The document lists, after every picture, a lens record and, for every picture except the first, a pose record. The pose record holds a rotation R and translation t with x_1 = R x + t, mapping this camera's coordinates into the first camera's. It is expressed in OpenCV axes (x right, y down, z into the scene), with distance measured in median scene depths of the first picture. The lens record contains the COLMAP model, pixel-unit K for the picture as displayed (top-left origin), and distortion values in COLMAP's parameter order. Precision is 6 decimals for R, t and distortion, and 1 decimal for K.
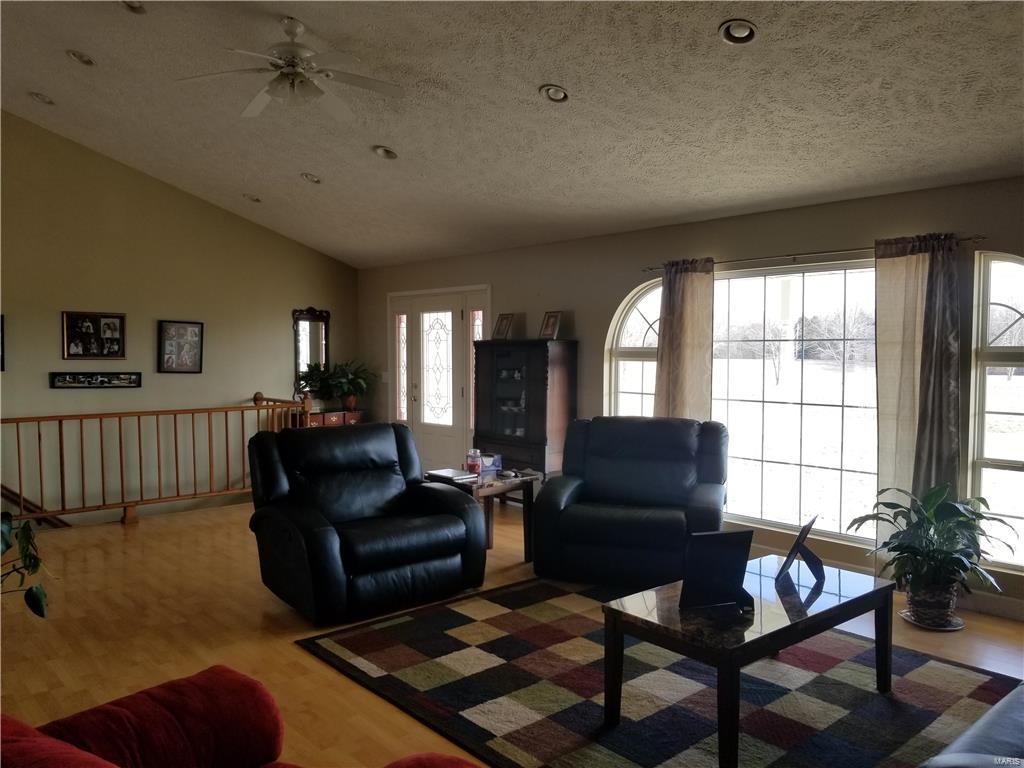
lens RADIAL K [[806.9, 0, 510.8], [0, 806.9, 398.2], [0, 0, 1]] dist [0.002958, -0.005288]
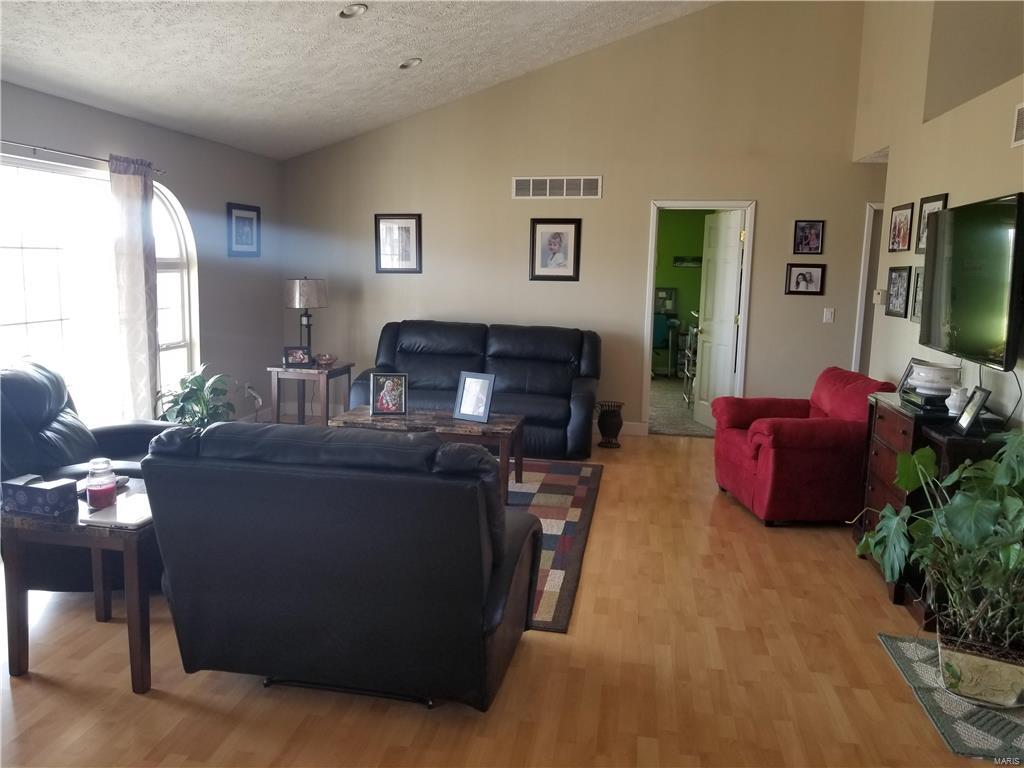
lens RADIAL K [[806.9, 0, 510.8], [0, 806.9, 398.2], [0, 0, 1]] dist [0.002958, -0.005288]
pose [[-0.644649, -0.133480, 0.752736, -0.821345], [0.033712, 0.978718, 0.202423, -0.095137], [-0.763735, 0.155868, -0.626429, 1.534257]]
